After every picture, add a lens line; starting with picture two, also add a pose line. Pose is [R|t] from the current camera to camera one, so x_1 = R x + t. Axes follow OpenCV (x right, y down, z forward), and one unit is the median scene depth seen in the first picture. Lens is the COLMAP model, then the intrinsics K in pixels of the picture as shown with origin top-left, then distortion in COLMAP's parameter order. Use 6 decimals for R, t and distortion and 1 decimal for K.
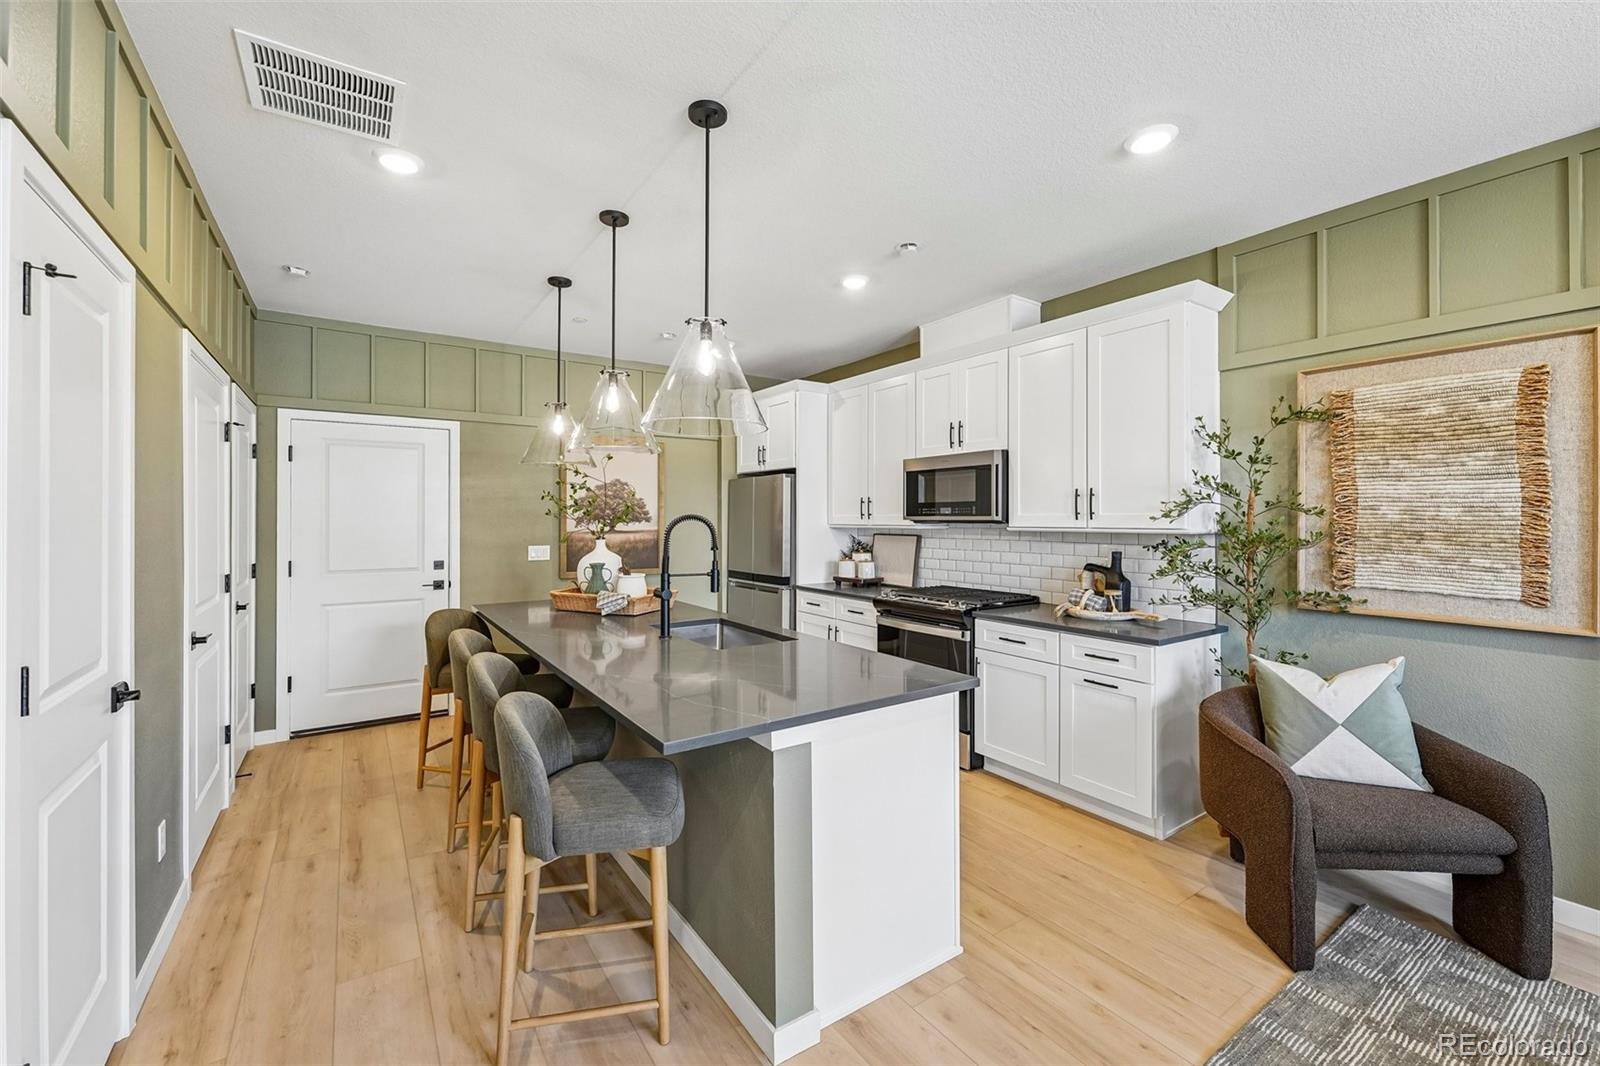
lens RADIAL K [[654.4, 0, 793.4], [0, 654.4, 515.1], [0, 0, 1]] dist [0.000476, 0.000556]
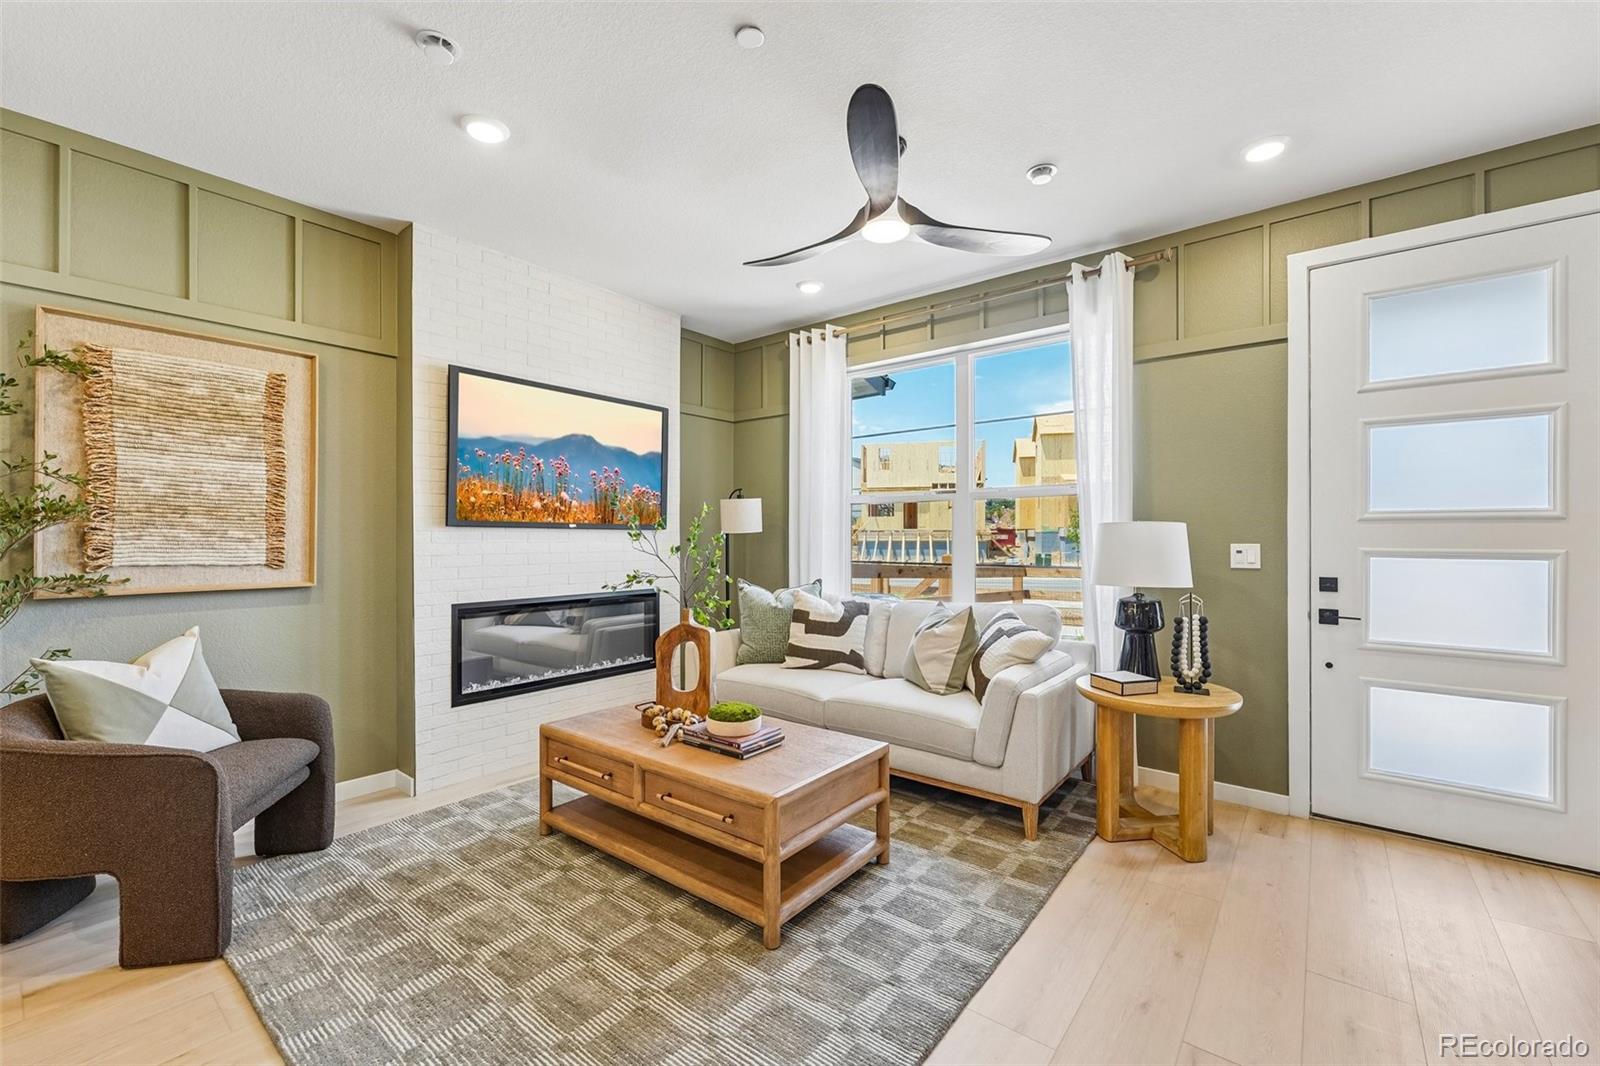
lens RADIAL K [[660.7, 0, 790.1], [0, 660.7, 535.2], [0, 0, 1]] dist [-0.002276, -0.000336]
pose [[-0.288568, 0.002652, 0.957456, -0.226694], [-0.002589, 0.999990, -0.003550, 0.053985], [-0.957456, -0.003503, -0.288558, 0.292411]]
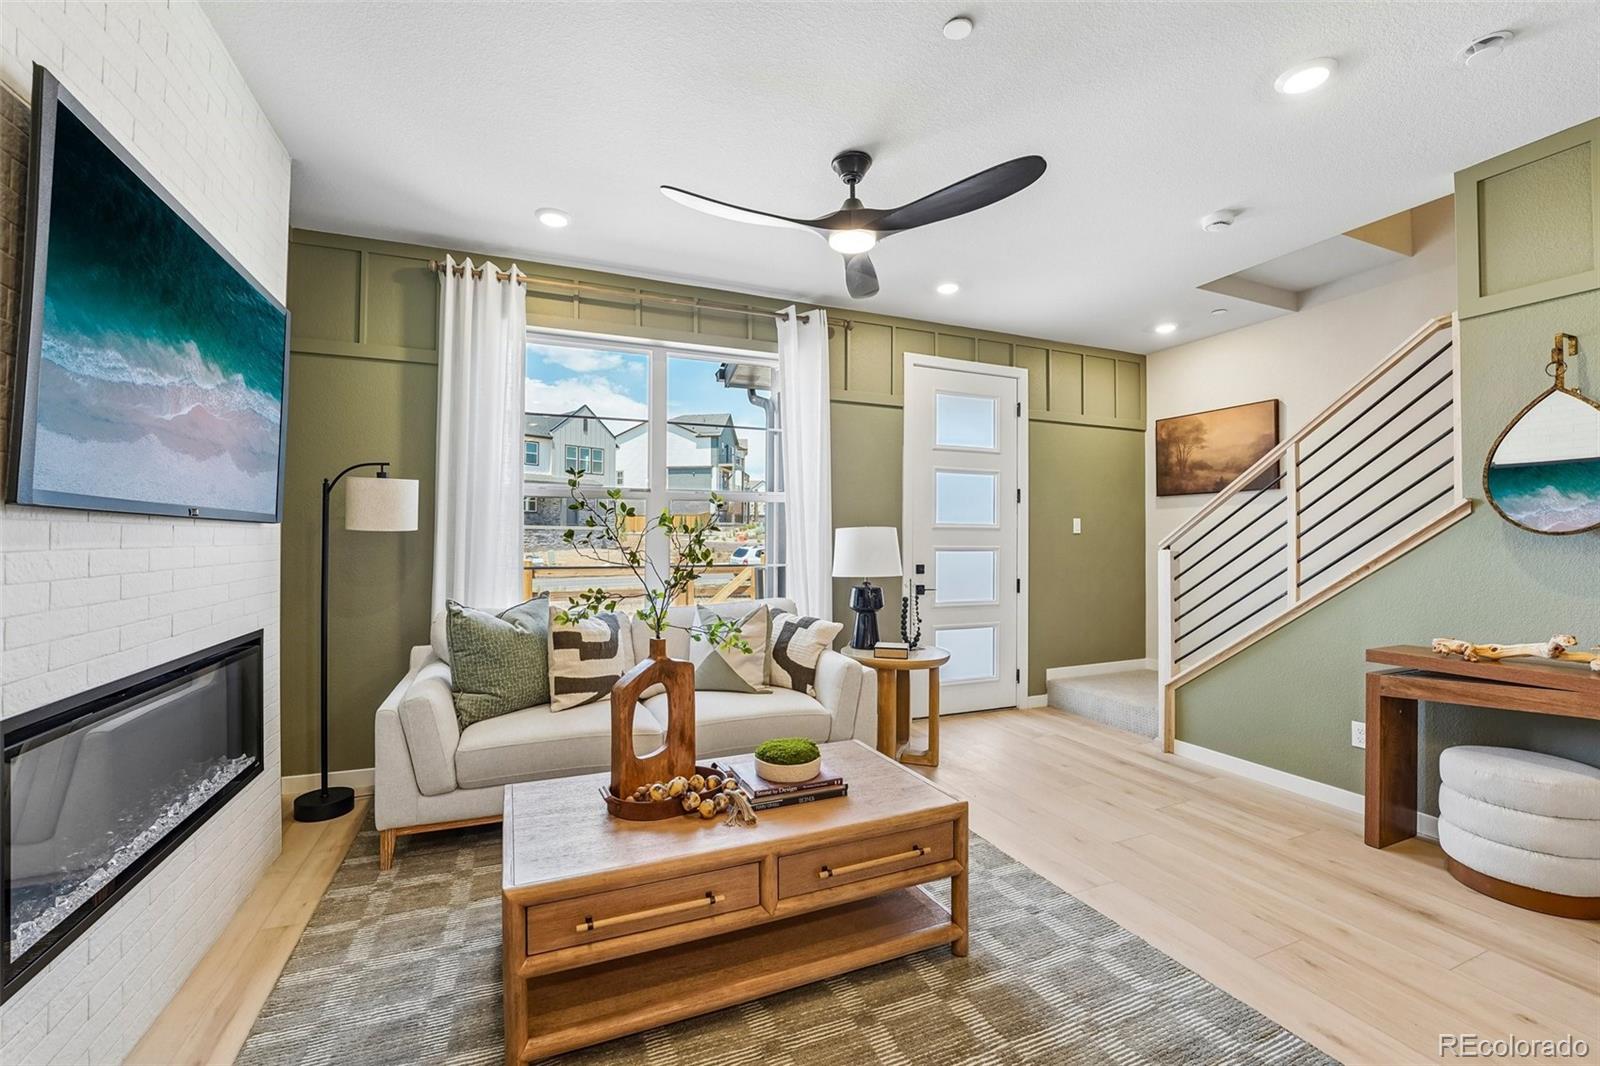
lens RADIAL K [[653.5, 0, 791.8], [0, 653.5, 534.9], [0, 0, 1]] dist [-0.023180, 0.000080]
pose [[-0.978644, -0.002222, 0.205548, 0.362998], [-0.004109, 0.999953, -0.008752, 0.055817], [-0.205519, -0.009410, -0.978608, 0.721156]]
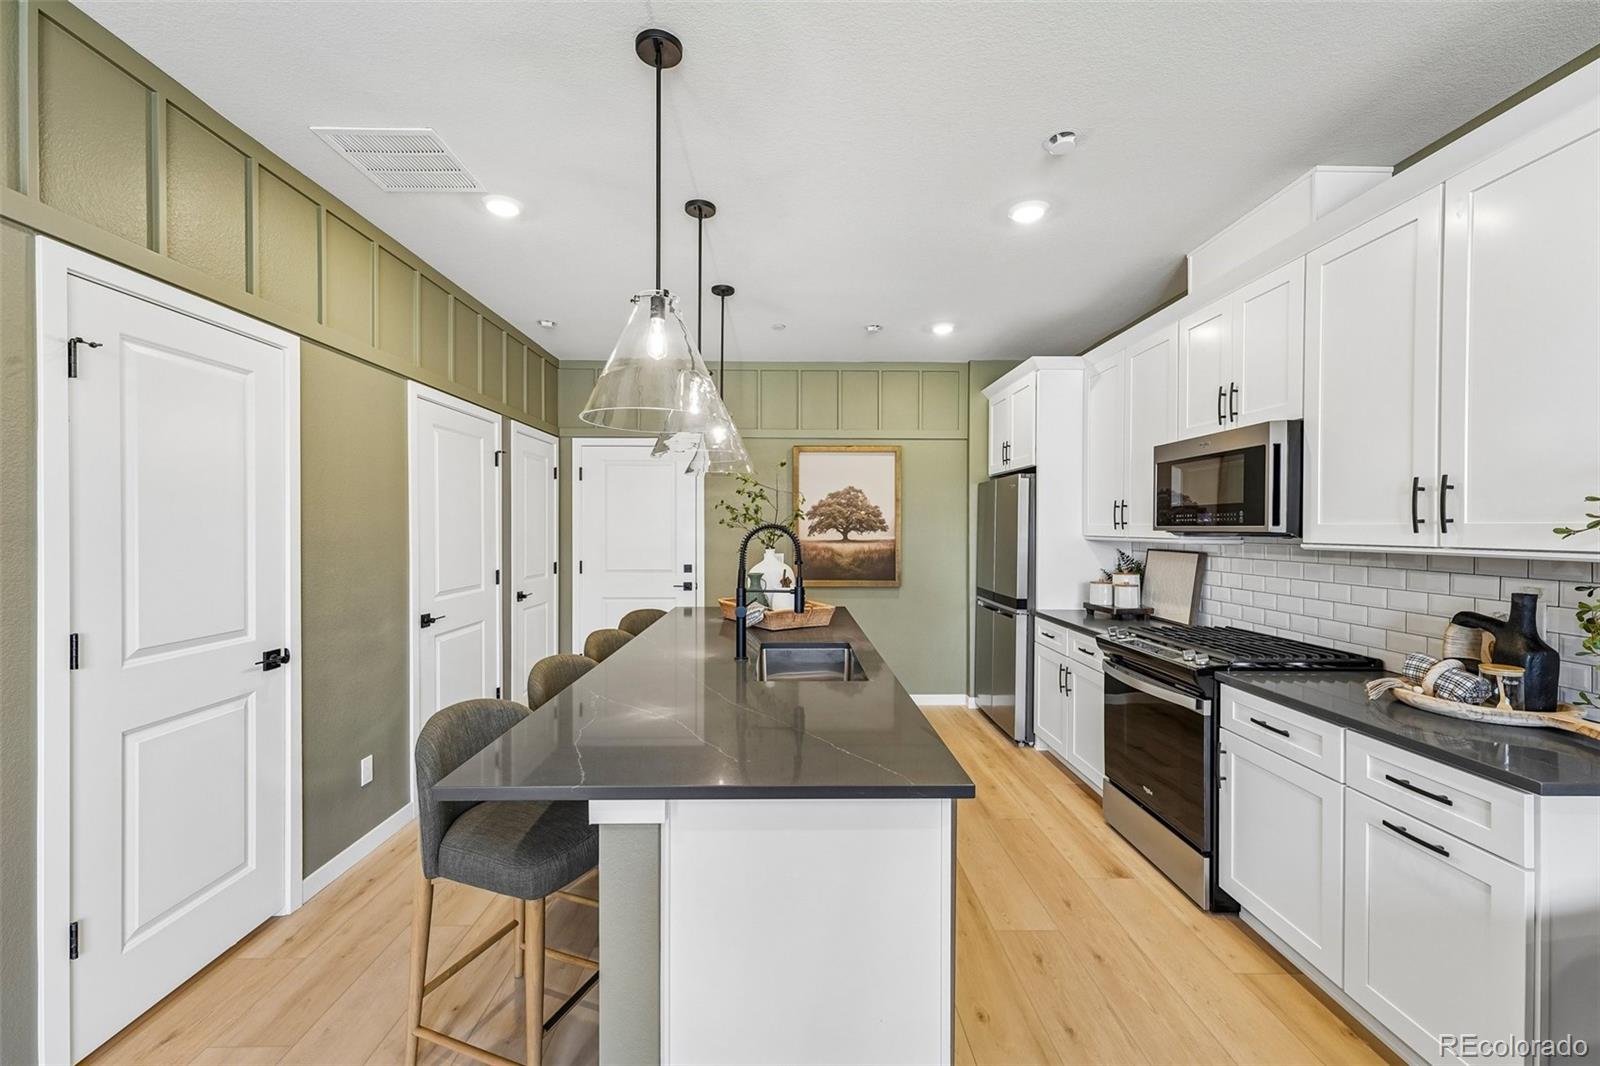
lens RADIAL K [[649.0, 0, 794.8], [0, 649.0, 530.3], [0, 0, 1]] dist [0.003210, 0.000524]
pose [[0.834408, 0.006136, -0.551113, 0.298538], [-0.000519, 0.999946, 0.010347, -0.000326], [0.551147, -0.008348, 0.834367, 0.243301]]
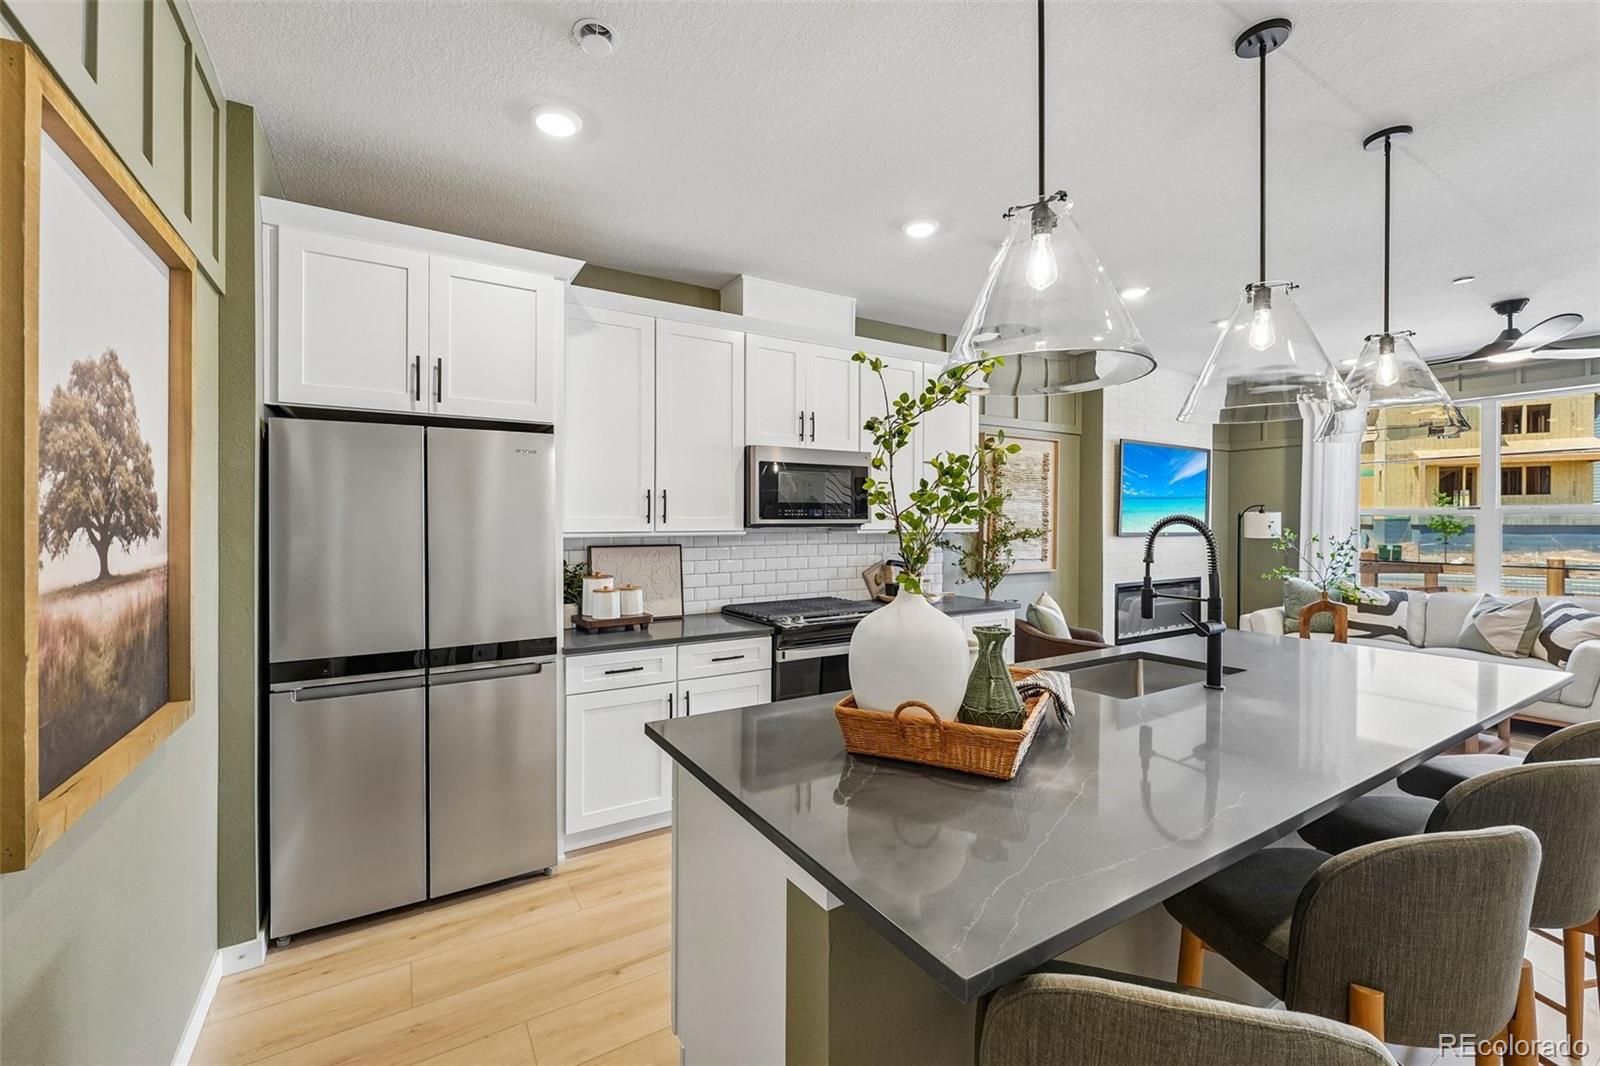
lens RADIAL K [[655.0, 0, 794.1], [0, 655.0, 527.4], [0, 0, 1]] dist [-0.001535, -0.000156]
pose [[0.051823, -0.007935, 0.998625, -0.769069], [-0.003147, 0.999962, 0.008109, 0.006711], [-0.998651, -0.003563, 0.051796, 1.175757]]
